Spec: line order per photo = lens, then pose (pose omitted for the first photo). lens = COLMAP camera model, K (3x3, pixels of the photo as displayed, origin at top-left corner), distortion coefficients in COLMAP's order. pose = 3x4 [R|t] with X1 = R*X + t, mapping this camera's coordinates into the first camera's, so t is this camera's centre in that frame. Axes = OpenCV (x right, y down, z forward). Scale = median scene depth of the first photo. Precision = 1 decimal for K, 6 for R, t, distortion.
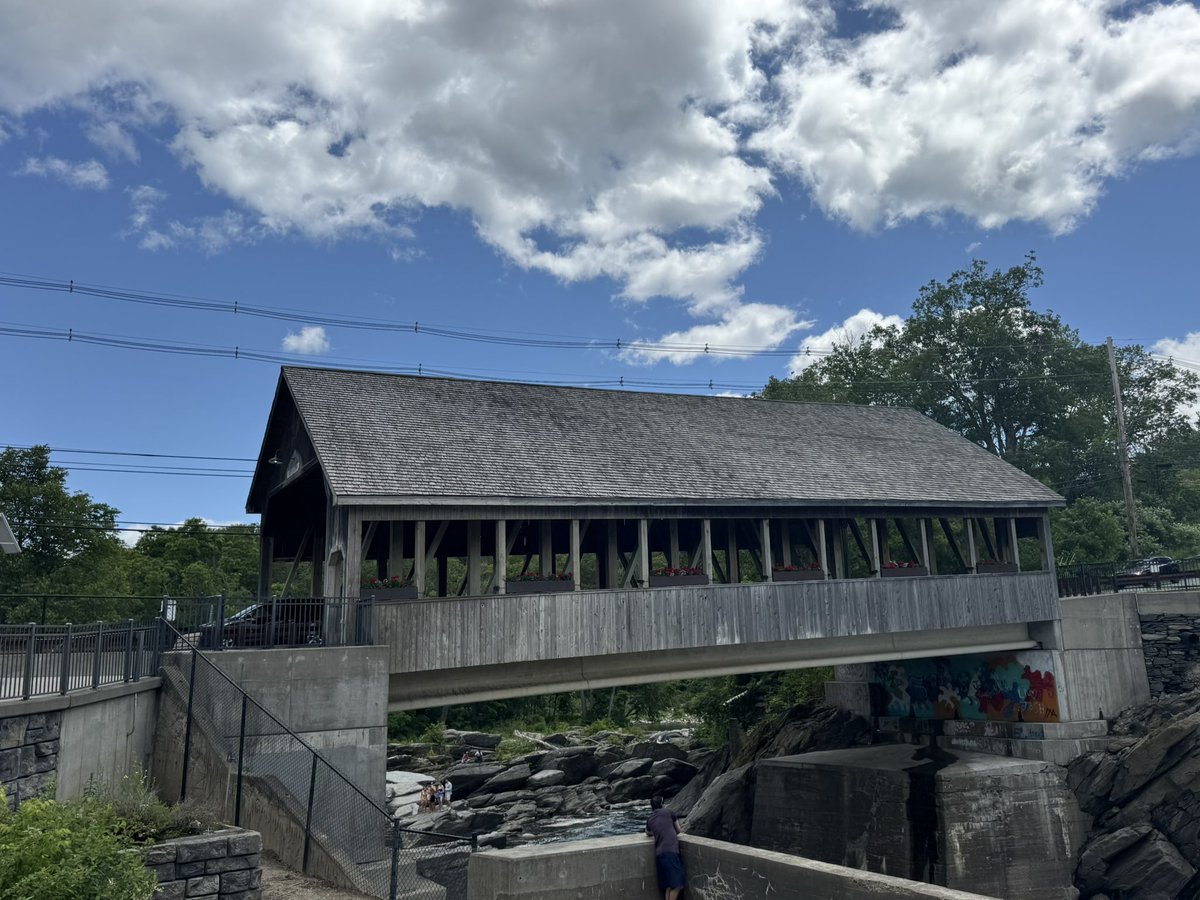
lens RADIAL K [[1009.5, 0, 600.1], [0, 1009.5, 449.5], [0, 0, 1]] dist [0.001632, -0.000636]
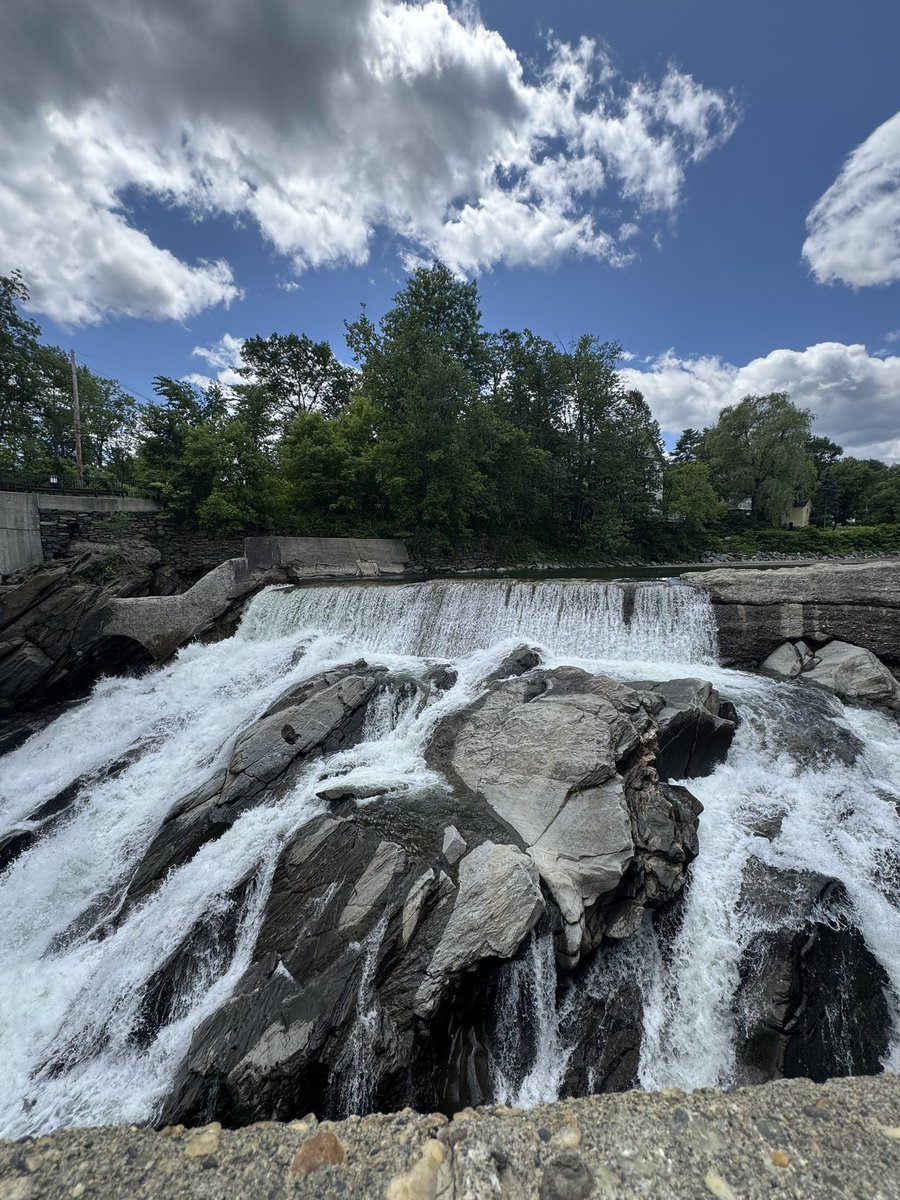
lens RADIAL K [[1009.5, 0, 449.7], [0, 1009.5, 600.1], [0, 0, 1]] dist [0.001632, -0.000636]
pose [[0.502888, -0.110924, 0.857204, -0.456922], [-0.177024, 0.957492, 0.227755, -0.155023], [-0.846029, -0.266281, 0.461875, -0.250797]]
